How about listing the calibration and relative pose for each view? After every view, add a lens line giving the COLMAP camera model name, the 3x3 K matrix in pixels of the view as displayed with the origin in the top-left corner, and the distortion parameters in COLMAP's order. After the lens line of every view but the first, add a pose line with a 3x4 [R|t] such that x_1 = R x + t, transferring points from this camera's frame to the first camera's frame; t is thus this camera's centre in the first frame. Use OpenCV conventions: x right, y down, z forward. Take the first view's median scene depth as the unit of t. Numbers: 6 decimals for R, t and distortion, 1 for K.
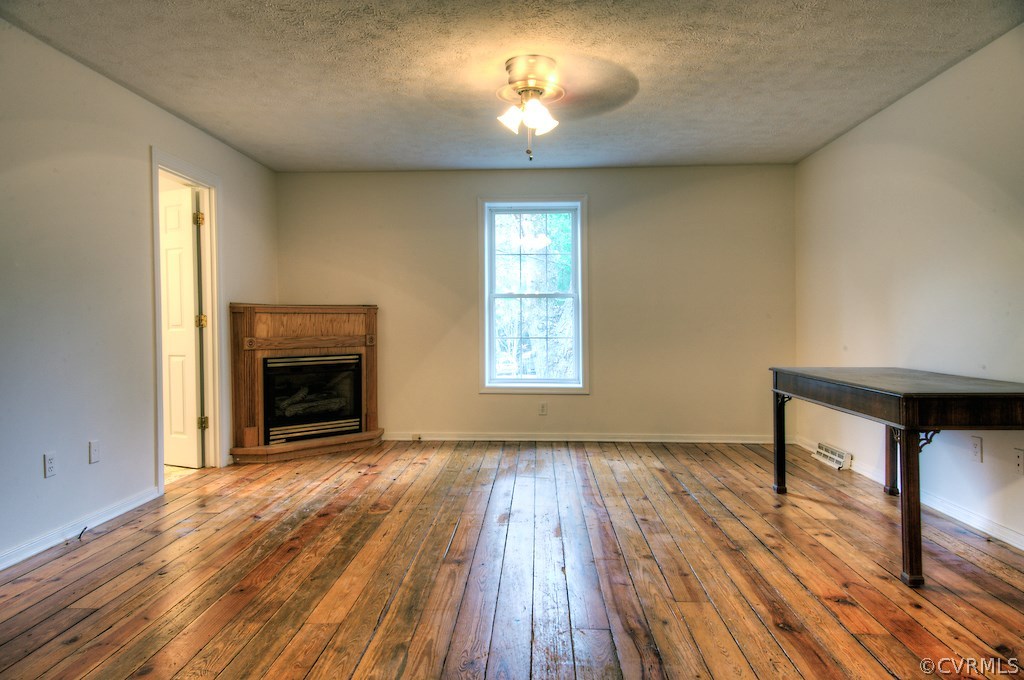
lens RADIAL K [[665.1, 0, 506.7], [0, 665.1, 333.9], [0, 0, 1]] dist [0.079746, -0.070195]
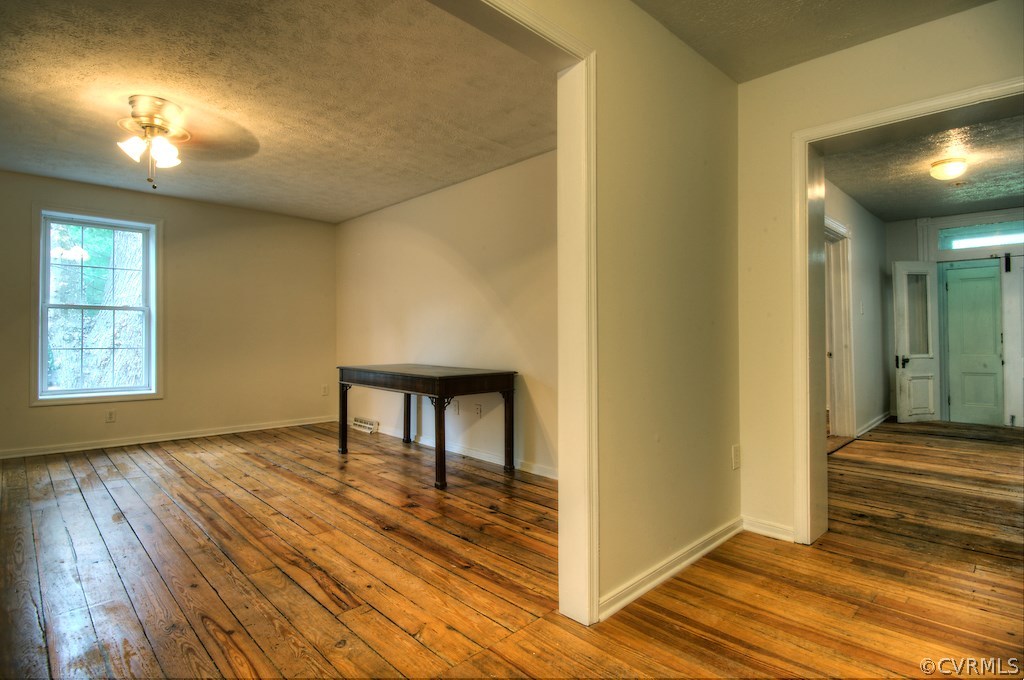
lens RADIAL K [[515.9, 0, 508.4], [0, 515.9, 333.9], [0, 0, 1]] dist [0.040313, -0.034874]
pose [[0.689052, 0.008446, 0.724662, -0.187802], [0.005829, 0.999835, -0.017195, 0.002029], [-0.724688, 0.016072, 0.688890, -0.026806]]
